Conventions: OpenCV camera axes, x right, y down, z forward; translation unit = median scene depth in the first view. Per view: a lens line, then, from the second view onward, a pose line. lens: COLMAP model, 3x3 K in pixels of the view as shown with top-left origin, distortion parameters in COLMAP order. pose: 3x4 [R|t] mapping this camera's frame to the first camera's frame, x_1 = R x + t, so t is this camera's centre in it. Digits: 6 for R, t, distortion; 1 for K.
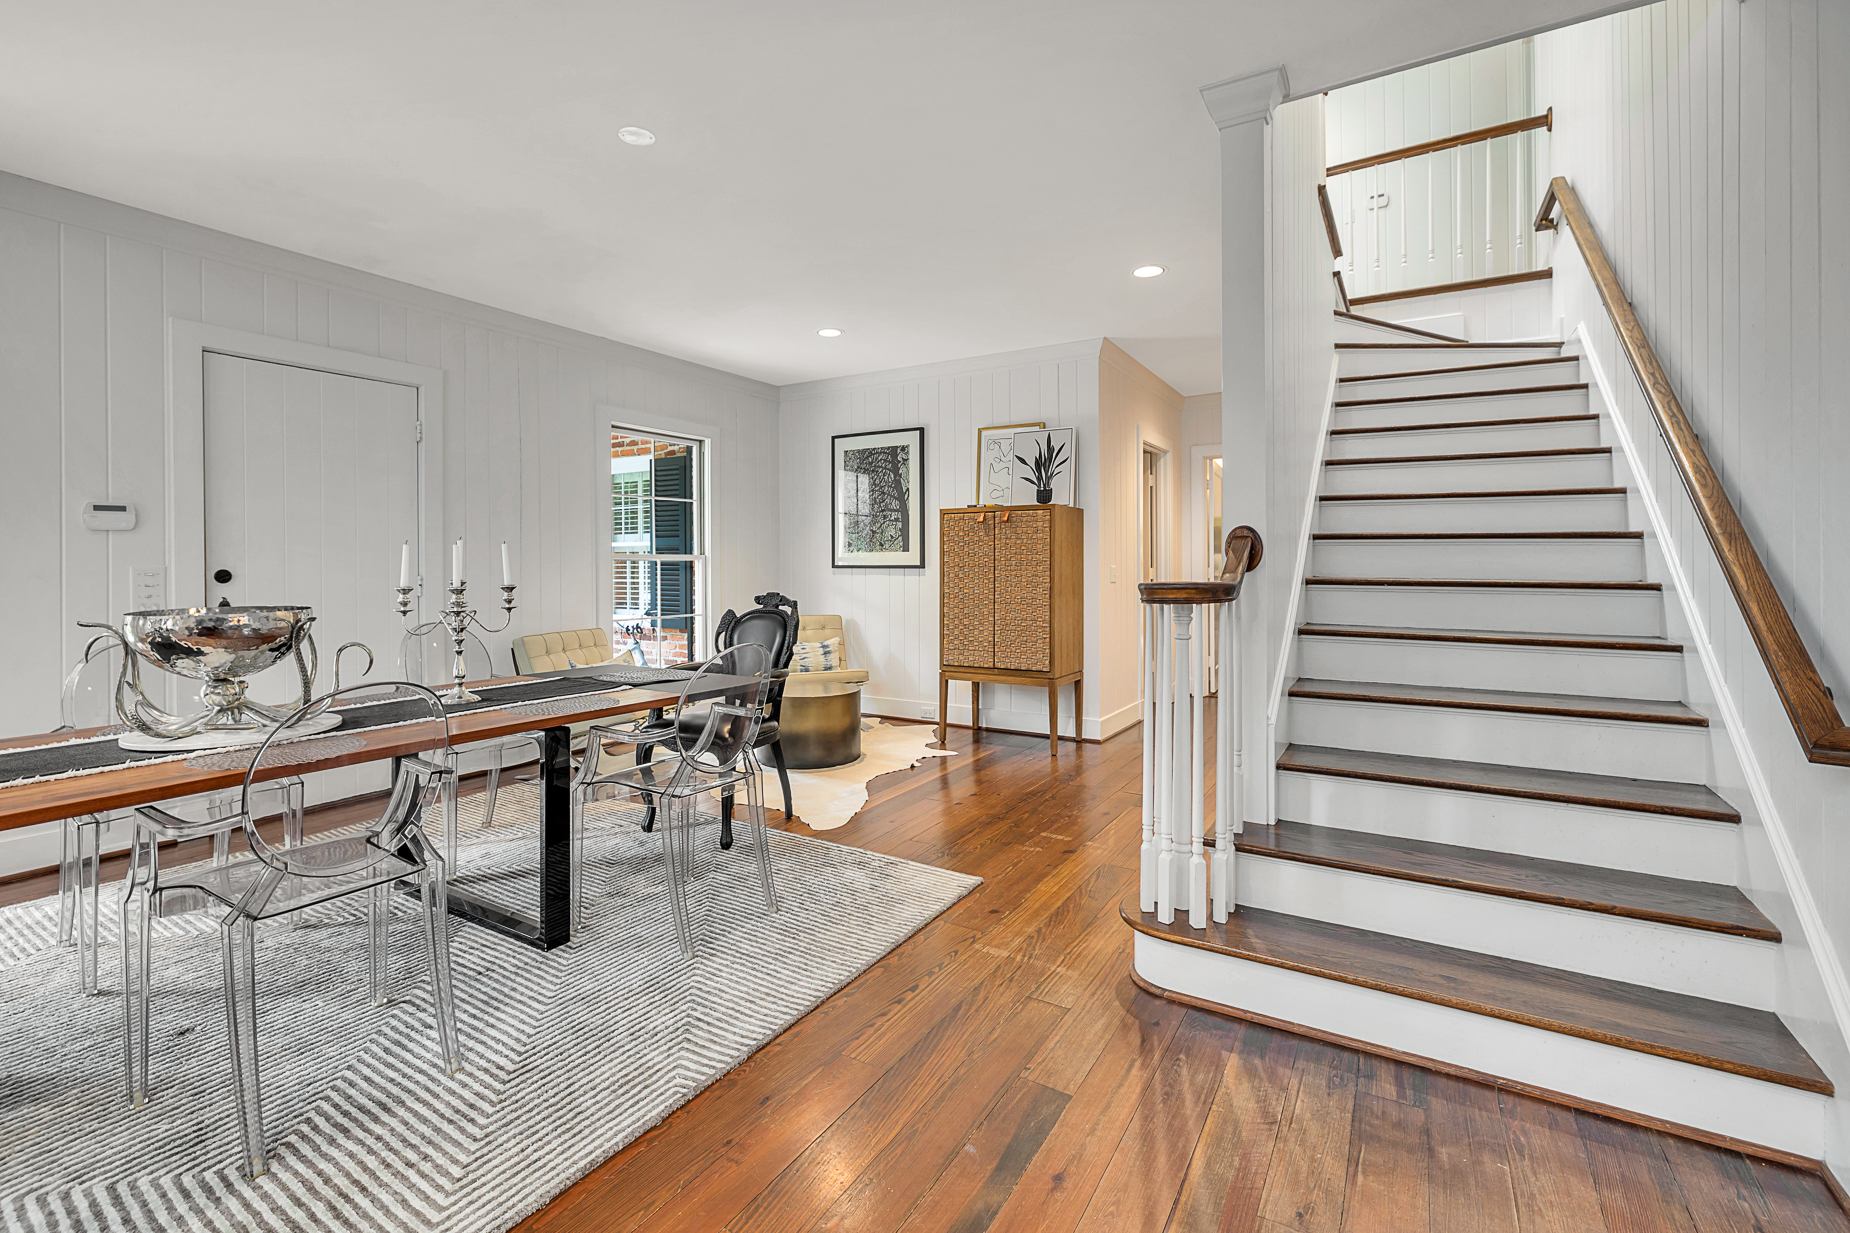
lens RADIAL K [[791.4, 0, 914.4], [0, 791.4, 575.3], [0, 0, 1]] dist [-0.000942, 0.000174]
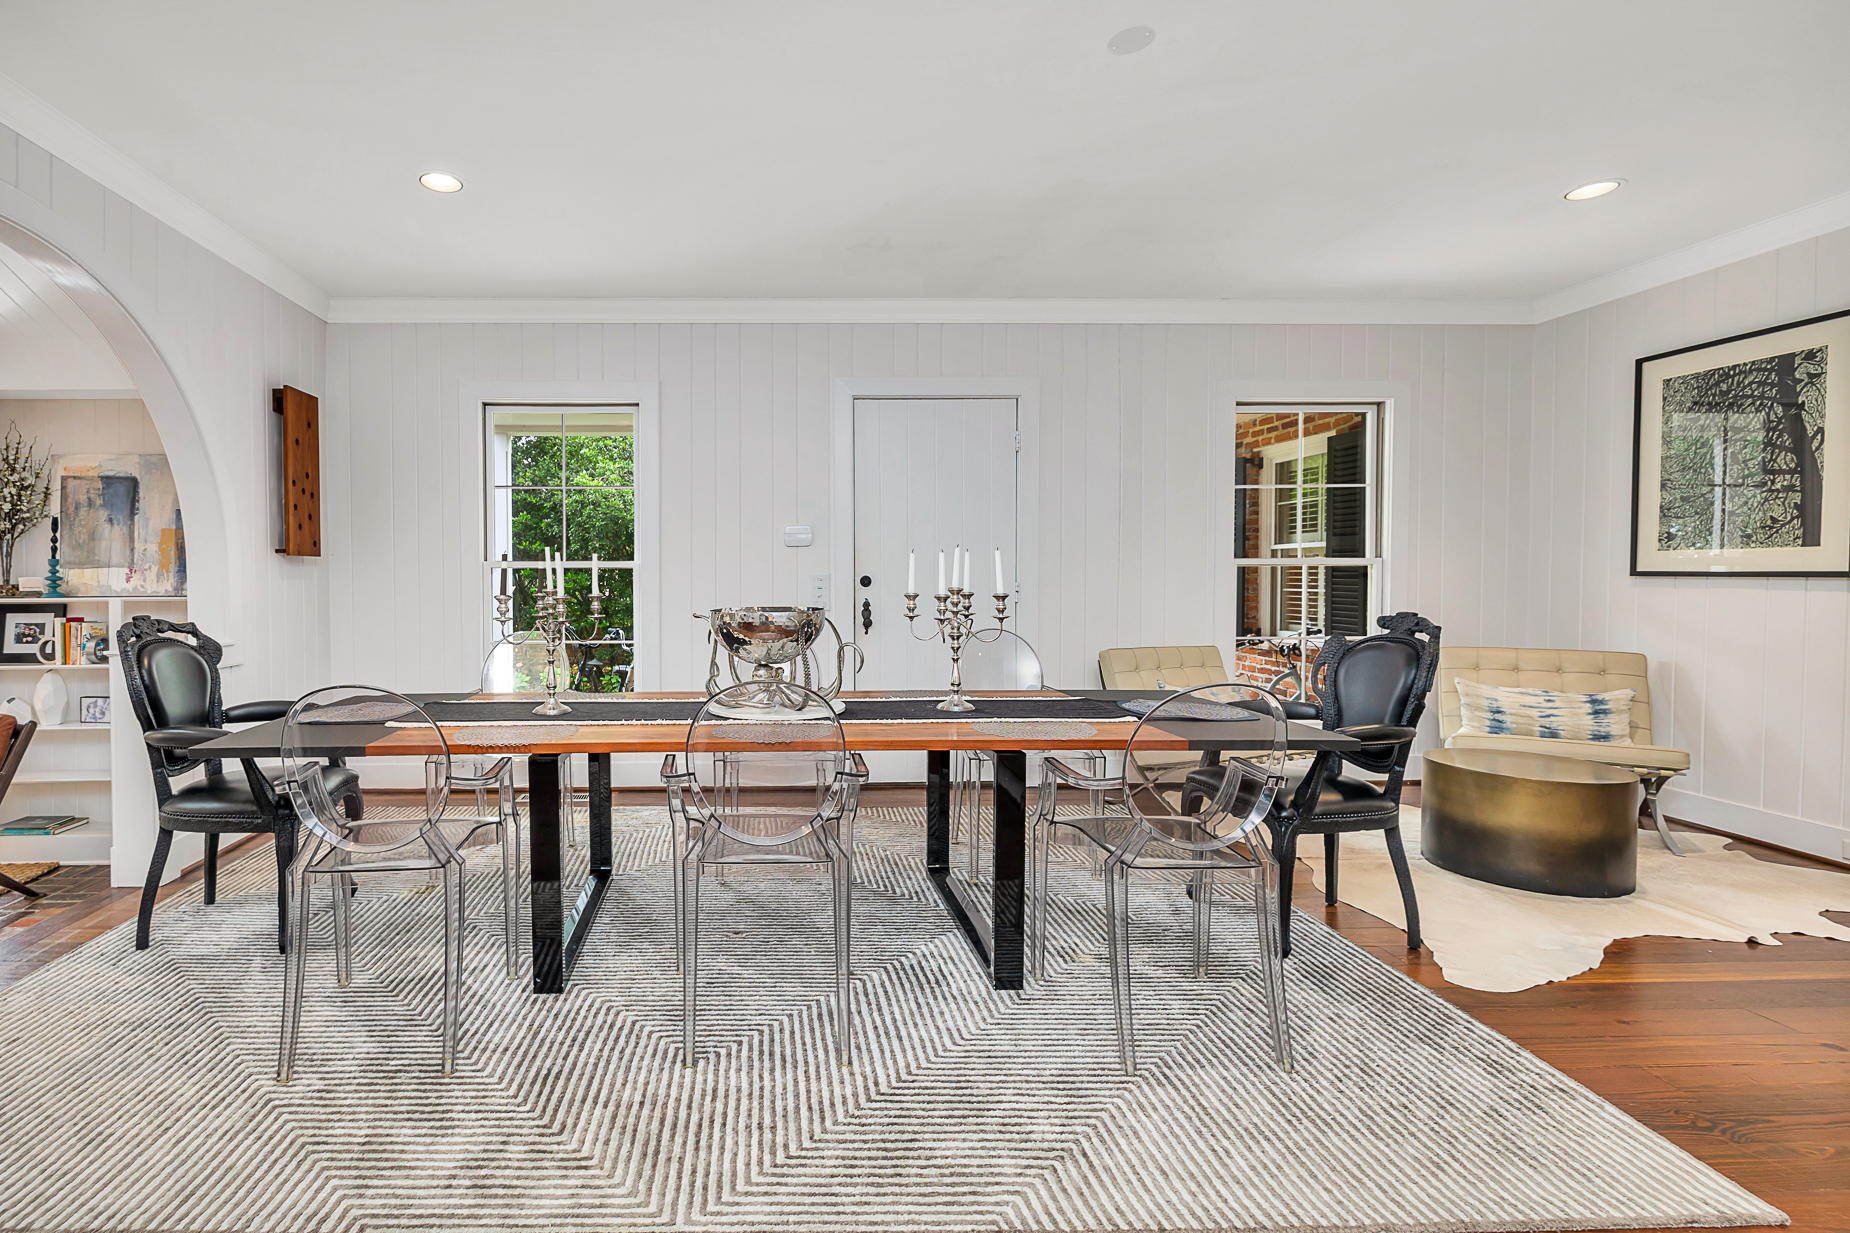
lens RADIAL K [[845.1, 0, 924.9], [0, 845.1, 607.6], [0, 0, 1]] dist [-0.003999, -0.000170]
pose [[0.552528, 0.036407, -0.832699, 0.271728], [-0.009601, 0.999257, 0.037319, -0.007604], [0.833439, -0.012625, 0.552467, 0.354979]]
